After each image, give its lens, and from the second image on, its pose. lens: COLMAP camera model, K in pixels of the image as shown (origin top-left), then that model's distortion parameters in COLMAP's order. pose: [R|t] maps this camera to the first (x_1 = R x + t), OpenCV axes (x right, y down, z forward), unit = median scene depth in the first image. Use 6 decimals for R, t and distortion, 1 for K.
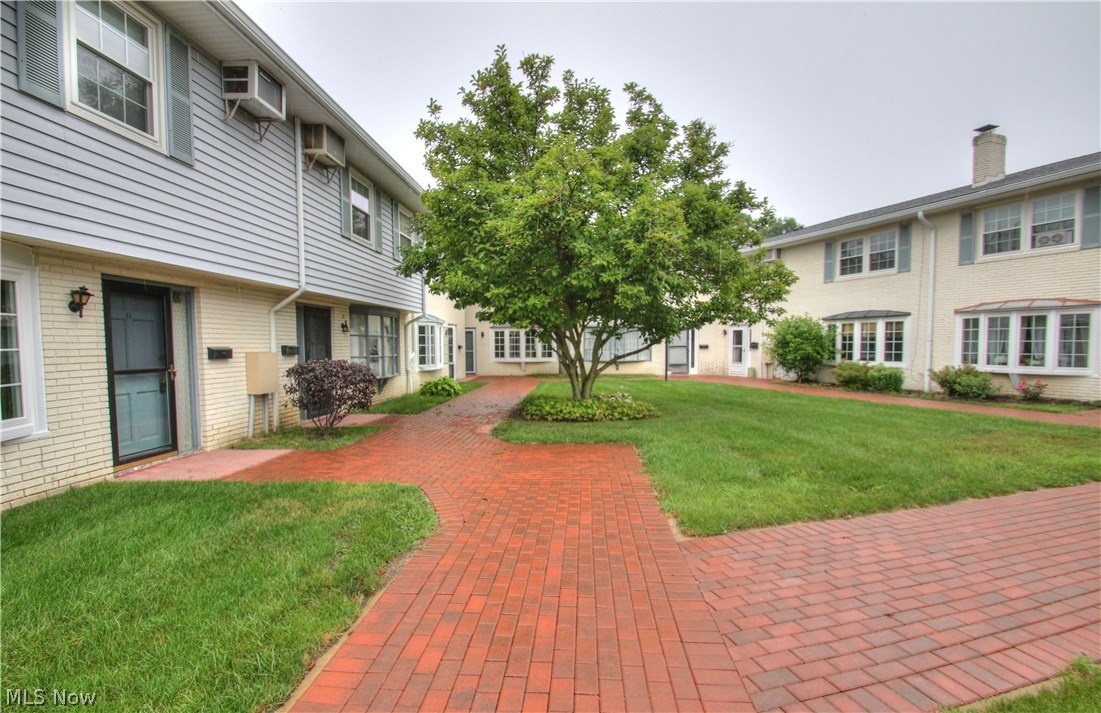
lens RADIAL K [[519.4, 0, 551.1], [0, 519.4, 359.5], [0, 0, 1]] dist [-0.002293, -0.001220]
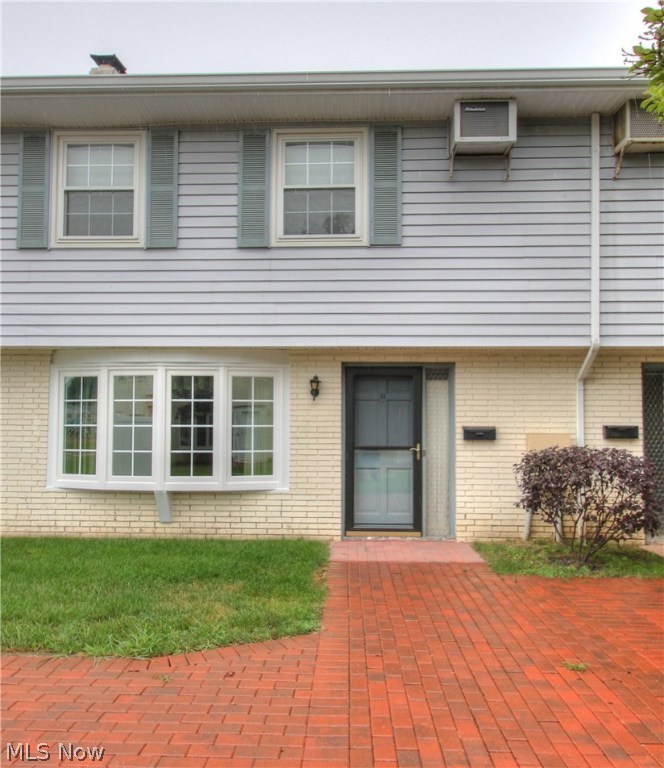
lens RADIAL K [[669.7, 0, 330.2], [0, 669.7, 387.4], [0, 0, 1]] dist [0.014652, -0.004129]
pose [[0.026237, -0.051492, -0.998329, 0.585856], [-0.033824, 0.998055, -0.052366, -0.025937], [0.999083, 0.035141, 0.024445, 0.849591]]
